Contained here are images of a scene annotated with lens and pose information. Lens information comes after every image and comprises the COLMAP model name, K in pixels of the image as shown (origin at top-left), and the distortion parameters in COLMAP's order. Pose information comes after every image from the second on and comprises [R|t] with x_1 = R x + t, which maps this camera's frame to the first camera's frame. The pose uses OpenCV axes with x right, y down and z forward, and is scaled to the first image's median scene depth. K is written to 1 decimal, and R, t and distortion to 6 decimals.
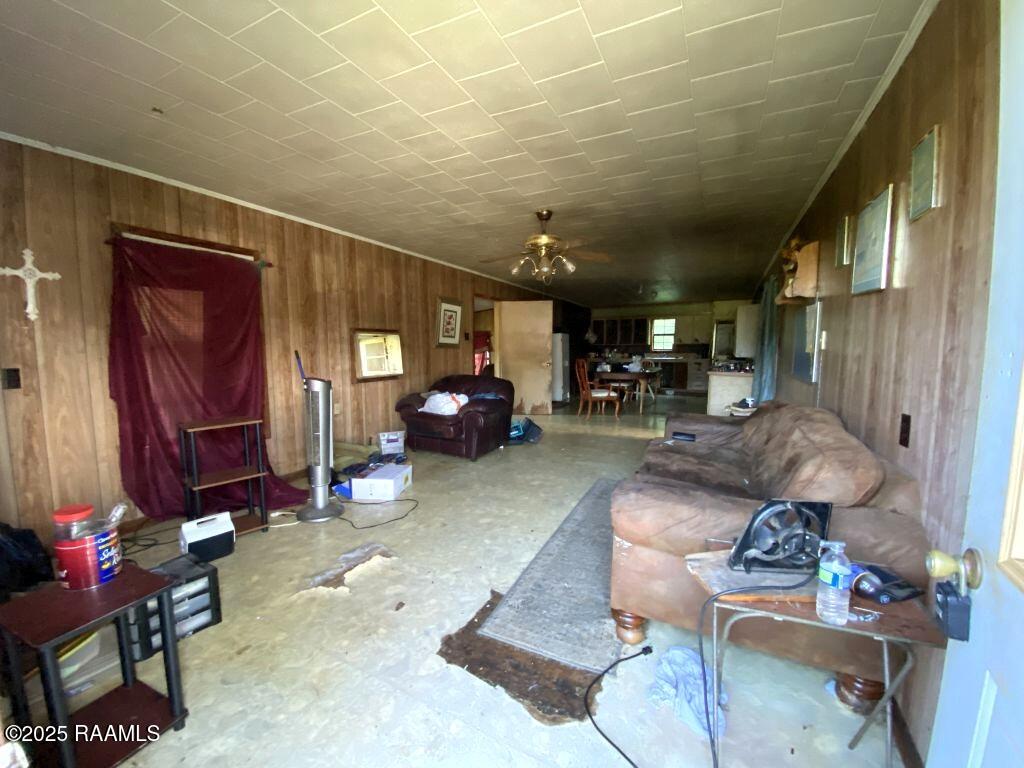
lens RADIAL K [[414.7, 0, 508.1], [0, 414.7, 383.7], [0, 0, 1]] dist [-0.000954, -0.000240]
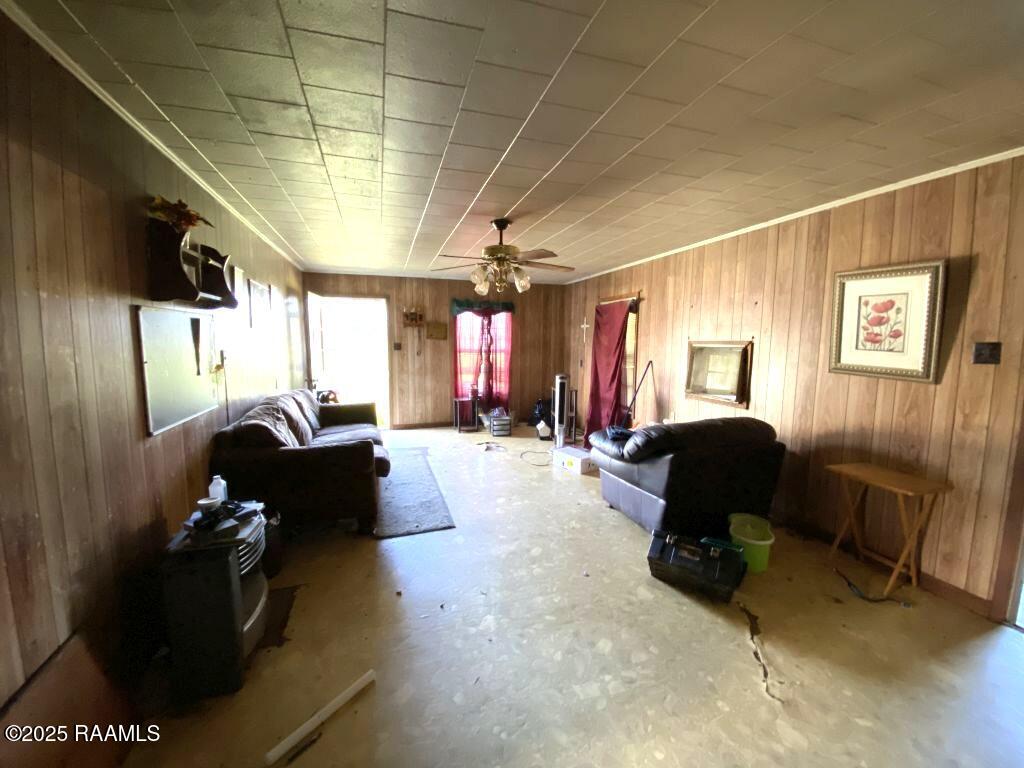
lens RADIAL K [[414.7, 0, 508.1], [0, 414.7, 383.7], [0, 0, 1]] dist [-0.000954, -0.000240]
pose [[-0.727669, 0.063045, -0.683025, 0.559788], [-0.075014, 0.982480, 0.170603, -0.157453], [0.681814, 0.175379, -0.710192, 1.315148]]
